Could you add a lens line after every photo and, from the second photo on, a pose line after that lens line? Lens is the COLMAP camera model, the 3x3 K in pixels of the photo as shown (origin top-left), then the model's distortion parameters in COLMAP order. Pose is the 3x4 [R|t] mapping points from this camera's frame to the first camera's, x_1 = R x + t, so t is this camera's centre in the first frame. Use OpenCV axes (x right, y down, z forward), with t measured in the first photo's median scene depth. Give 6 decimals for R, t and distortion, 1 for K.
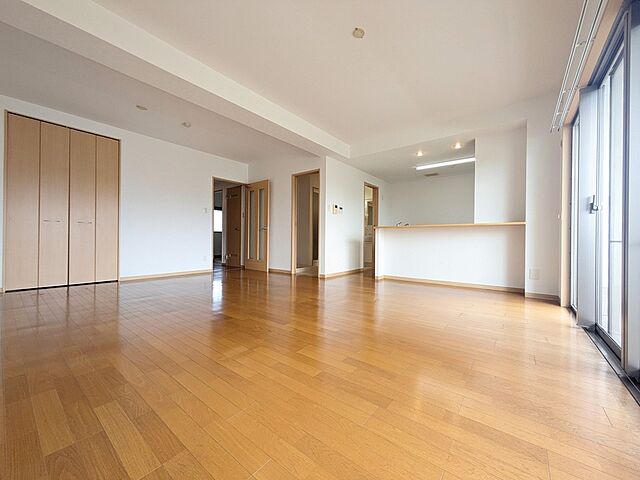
lens RADIAL K [[253.1, 0, 322.3], [0, 253.1, 240.0], [0, 0, 1]] dist [0.007097, -0.000572]
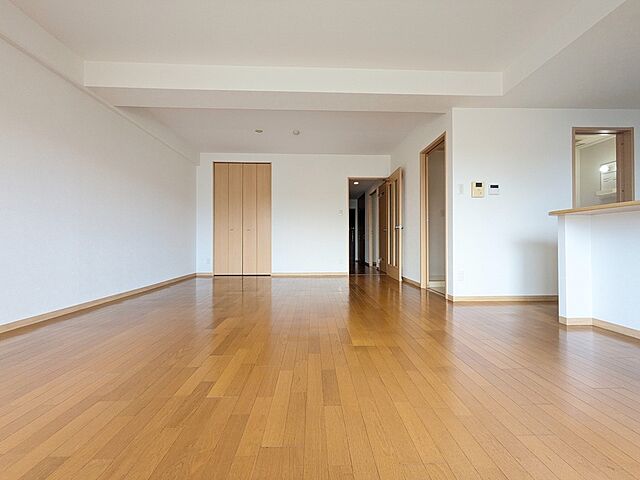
lens RADIAL K [[253.1, 0, 321.6], [0, 253.1, 240.9], [0, 0, 1]] dist [0.007097, -0.000572]
pose [[0.648544, -0.010702, -0.761102, 0.276238], [0.004359, 0.999937, -0.010346, 0.004434], [0.761165, 0.003392, 0.648550, 0.336667]]
